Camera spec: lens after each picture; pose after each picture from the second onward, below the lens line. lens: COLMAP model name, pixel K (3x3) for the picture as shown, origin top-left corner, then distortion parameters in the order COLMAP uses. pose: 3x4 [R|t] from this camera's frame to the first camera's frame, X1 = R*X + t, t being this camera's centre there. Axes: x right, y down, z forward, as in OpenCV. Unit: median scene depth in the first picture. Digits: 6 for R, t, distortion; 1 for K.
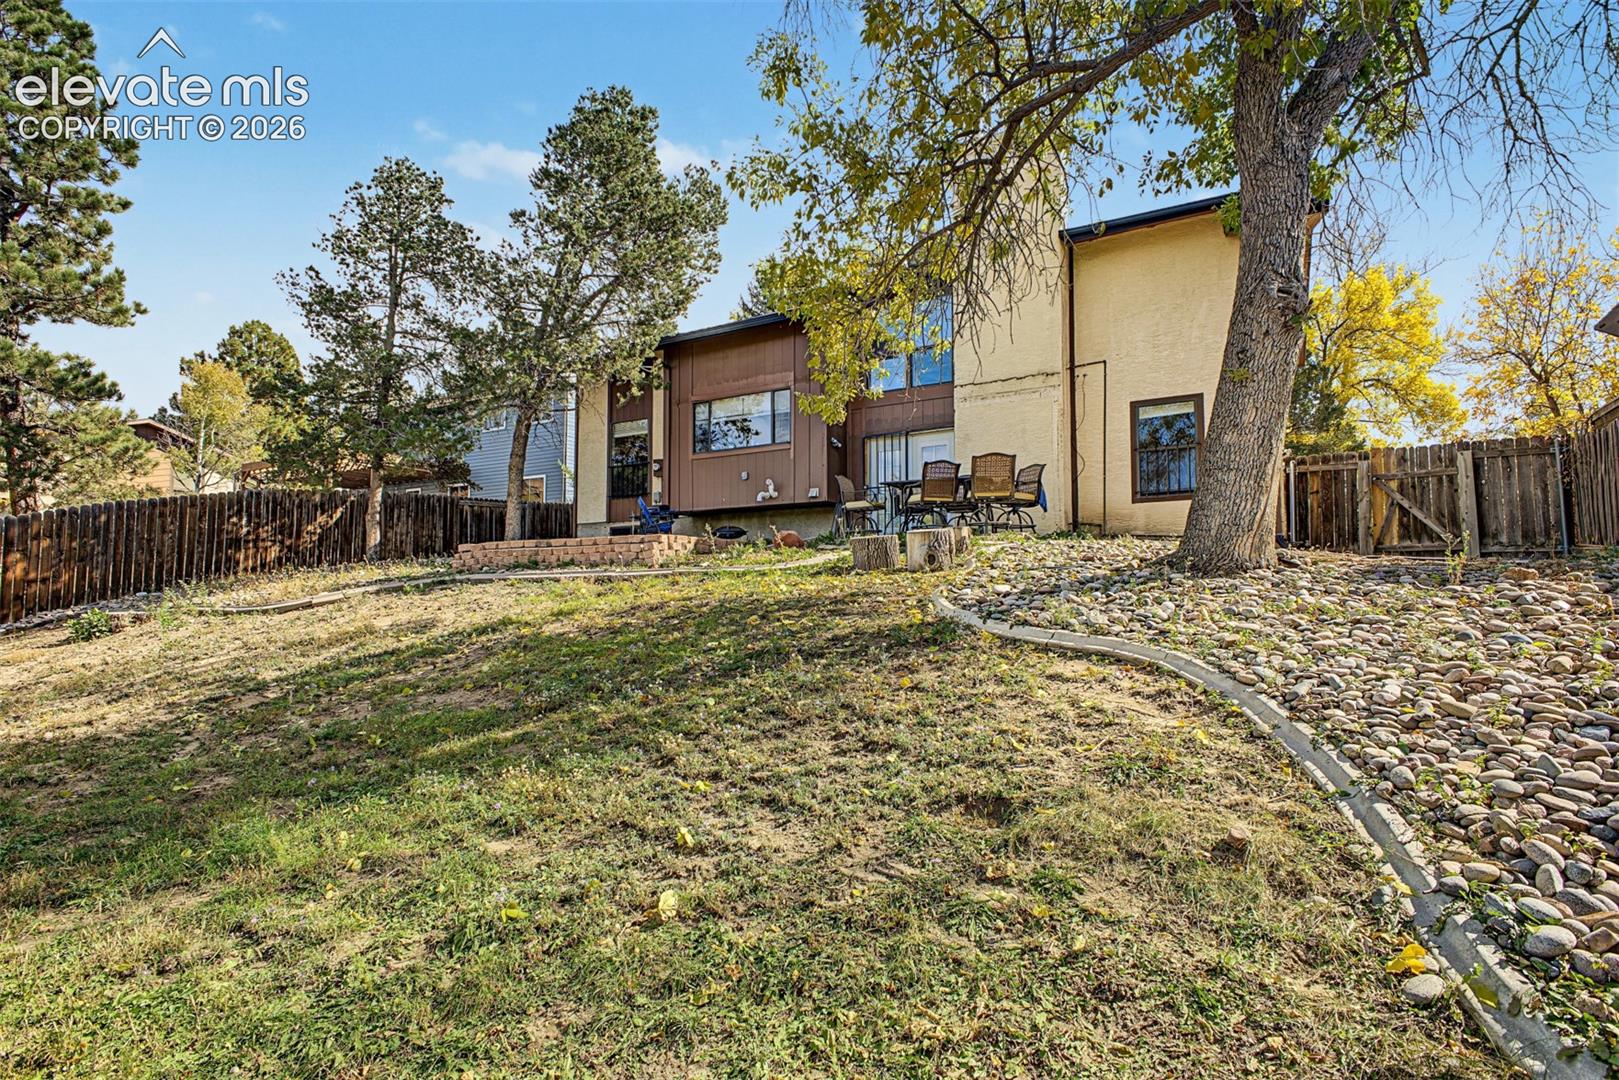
lens RADIAL K [[807.4, 0, 809.5], [0, 807.4, 540.0], [0, 0, 1]] dist [0.001568, 0.000395]
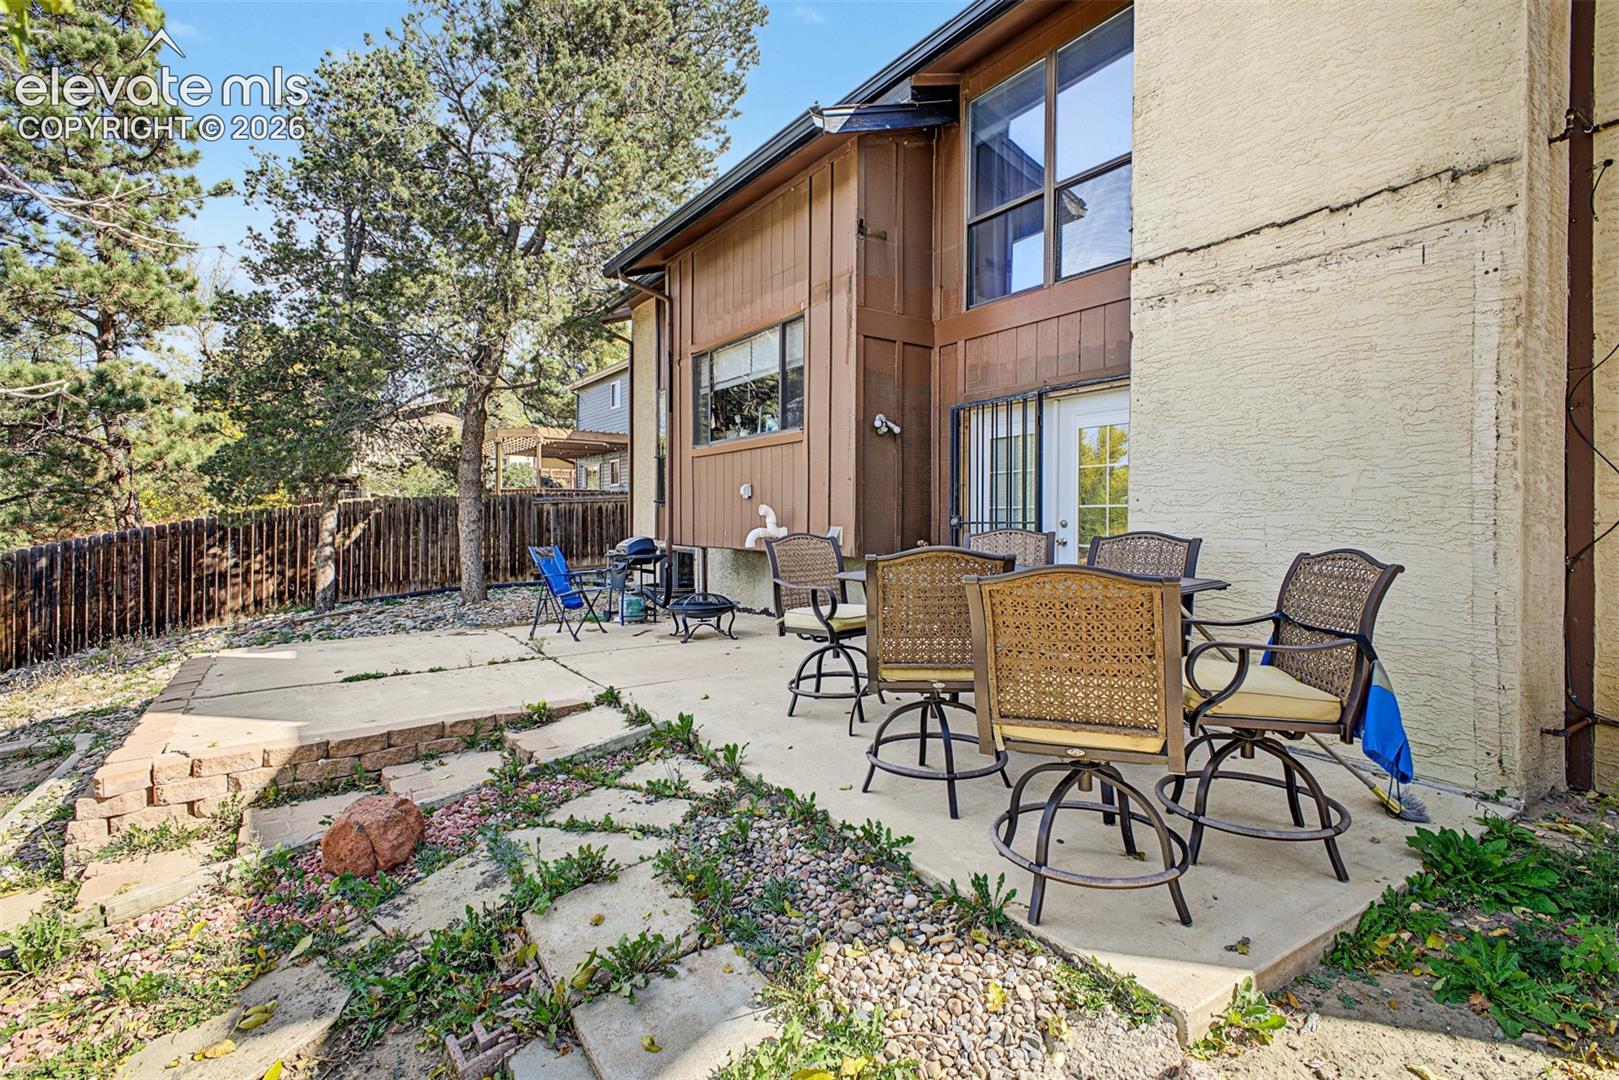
lens RADIAL K [[790.9, 0, 800.8], [0, 790.9, 523.4], [0, 0, 1]] dist [0.019973, -0.000120]
pose [[0.901518, 0.002778, -0.432732, 0.176964], [0.031976, 0.996818, 0.073016, -0.094688], [0.431558, -0.079663, 0.898561, 0.540213]]
